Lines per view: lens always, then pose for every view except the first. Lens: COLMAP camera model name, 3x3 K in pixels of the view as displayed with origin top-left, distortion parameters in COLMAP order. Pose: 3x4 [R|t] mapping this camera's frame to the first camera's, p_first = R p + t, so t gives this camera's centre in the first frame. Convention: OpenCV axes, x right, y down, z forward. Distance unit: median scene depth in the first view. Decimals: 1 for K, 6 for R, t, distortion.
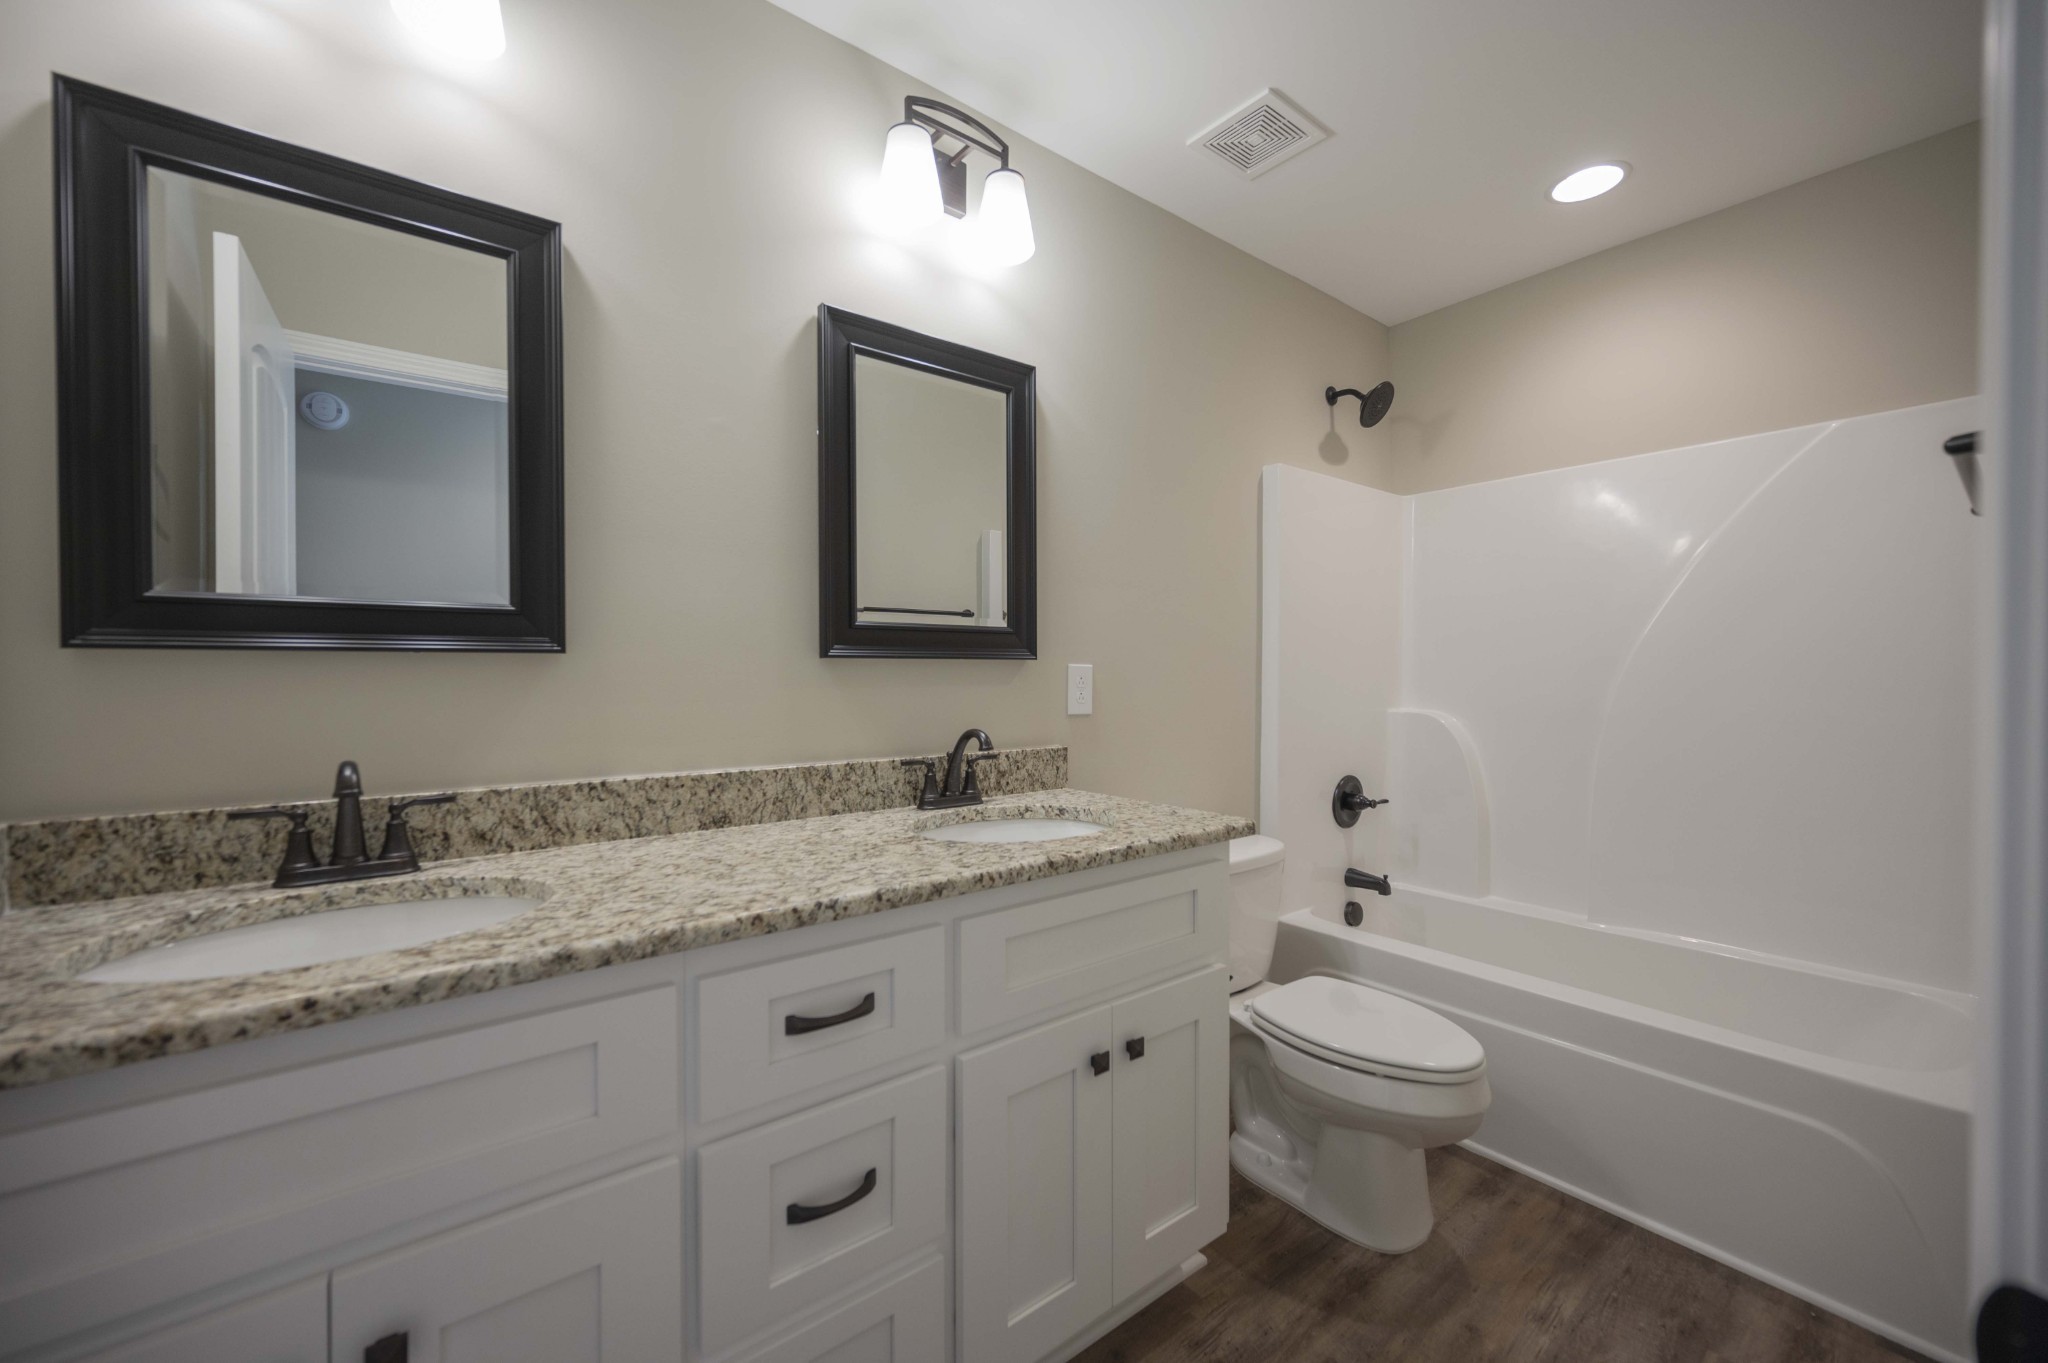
lens RADIAL K [[818.5, 0, 1029.9], [0, 818.5, 689.0], [0, 0, 1]] dist [-0.000542, 0.000106]
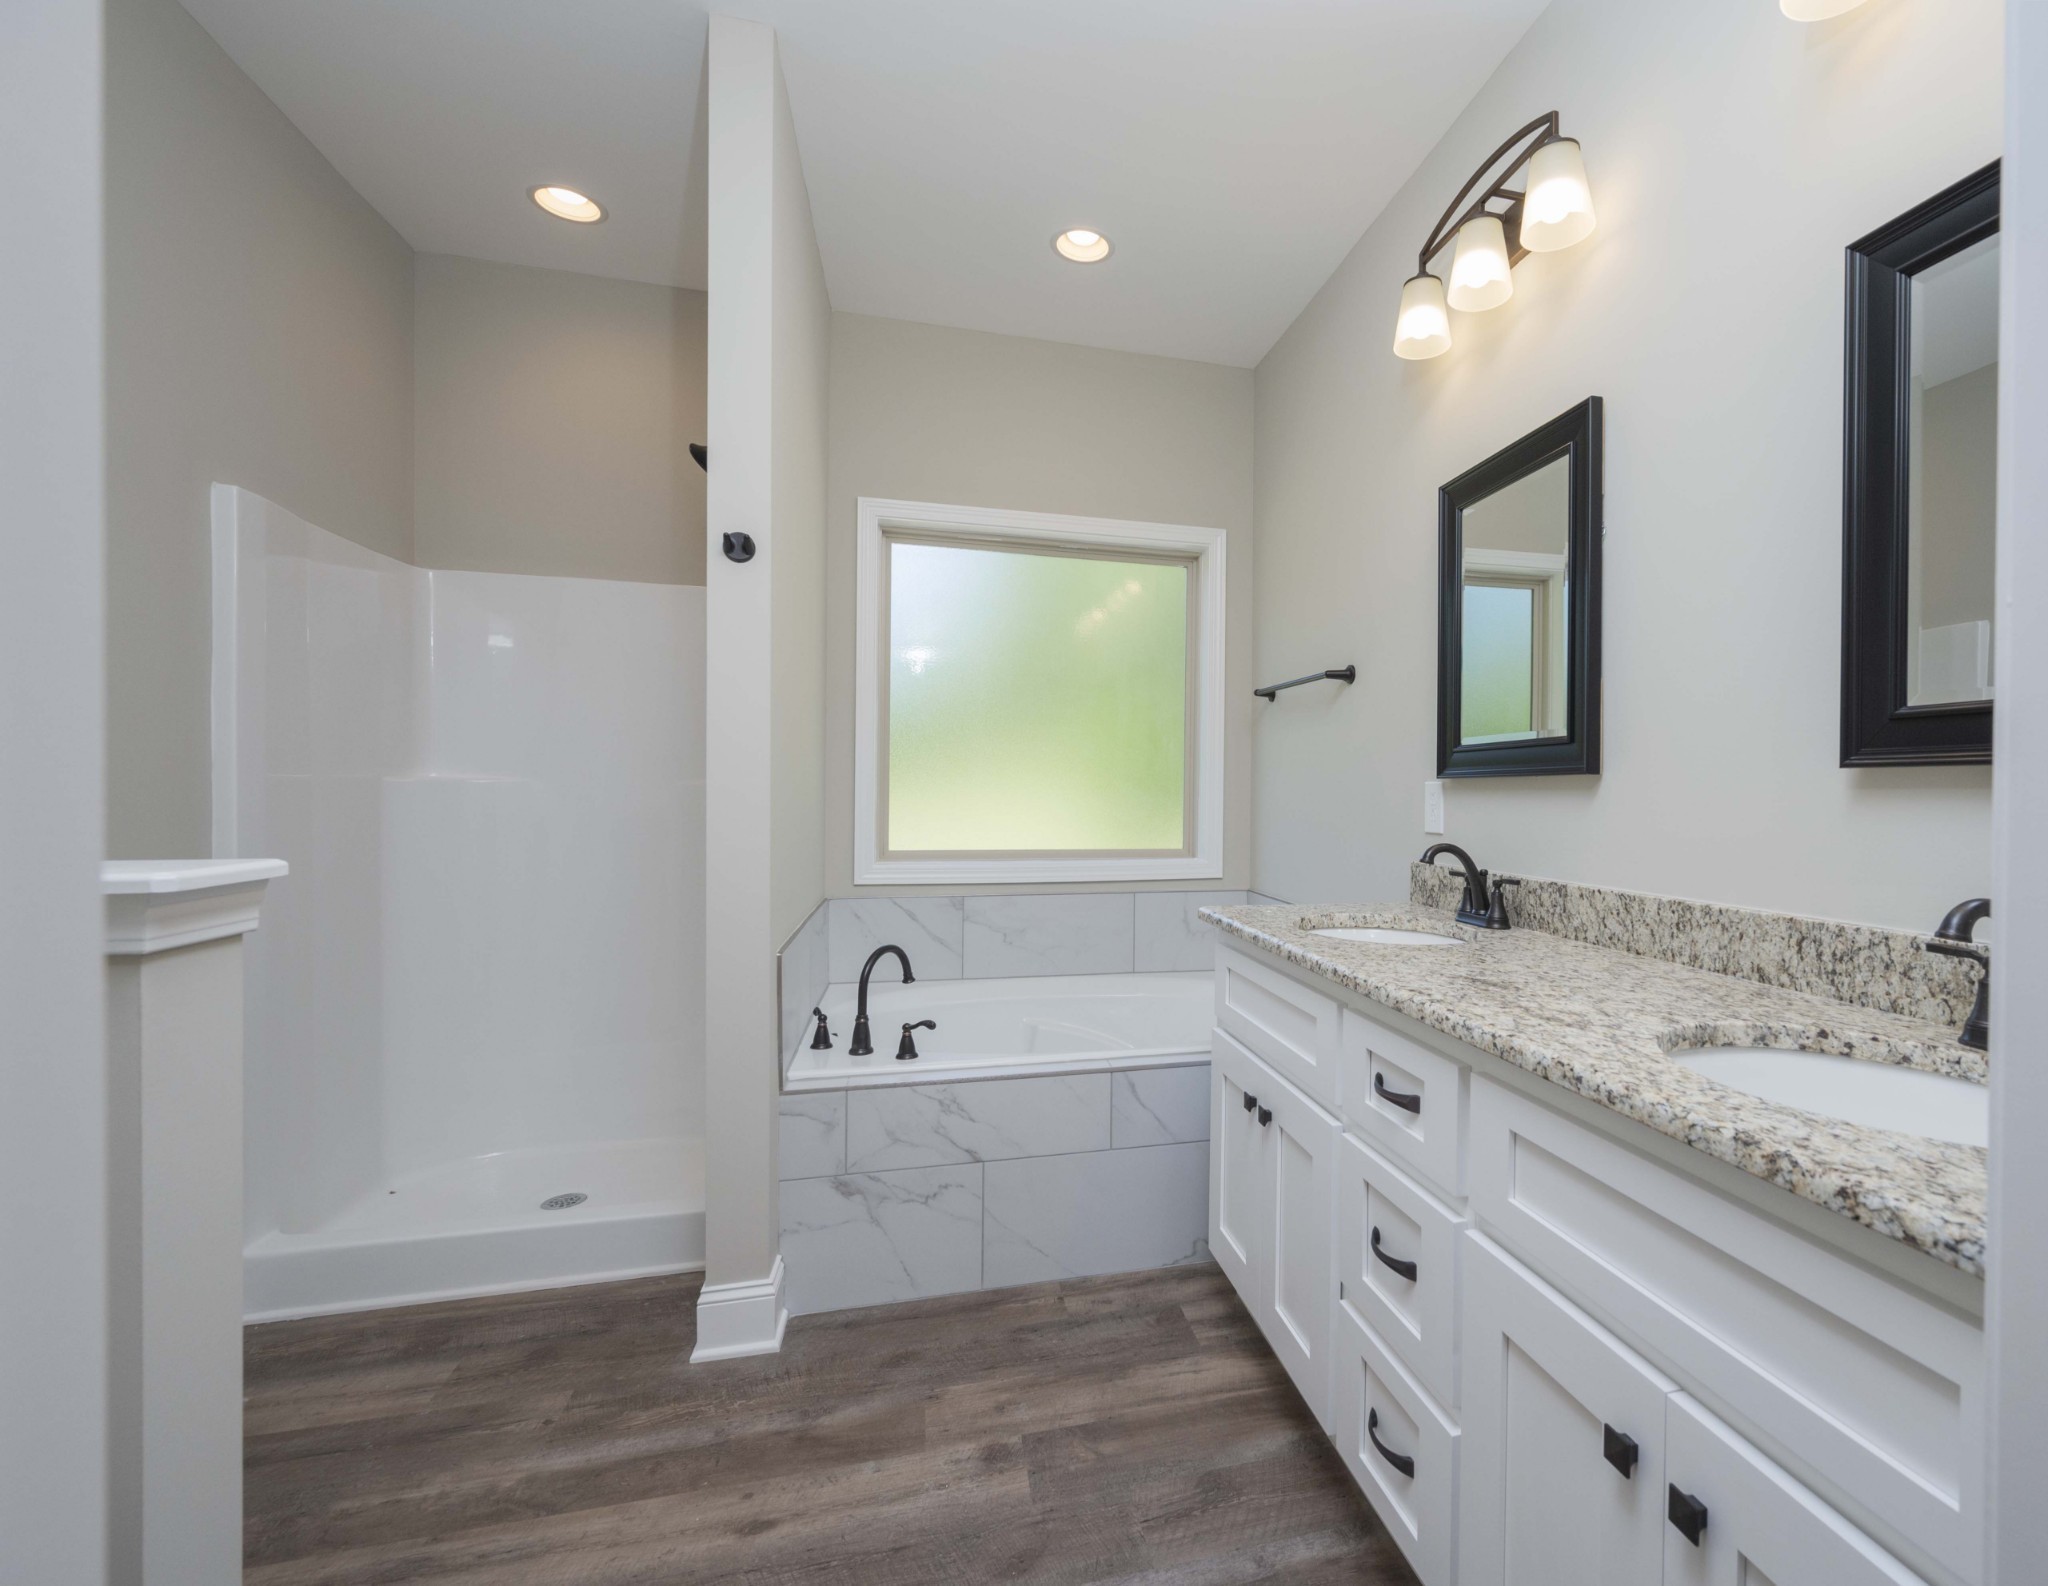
lens RADIAL K [[786.9, 0, 1029.2], [0, 786.9, 782.5], [0, 0, 1]] dist [0.000026, 0.000001]
pose [[-0.436146, 0.000457, -0.899876, 0.851973], [-0.024397, 0.999626, 0.012332, -0.030165], [0.899545, 0.027333, -0.435972, 0.891240]]
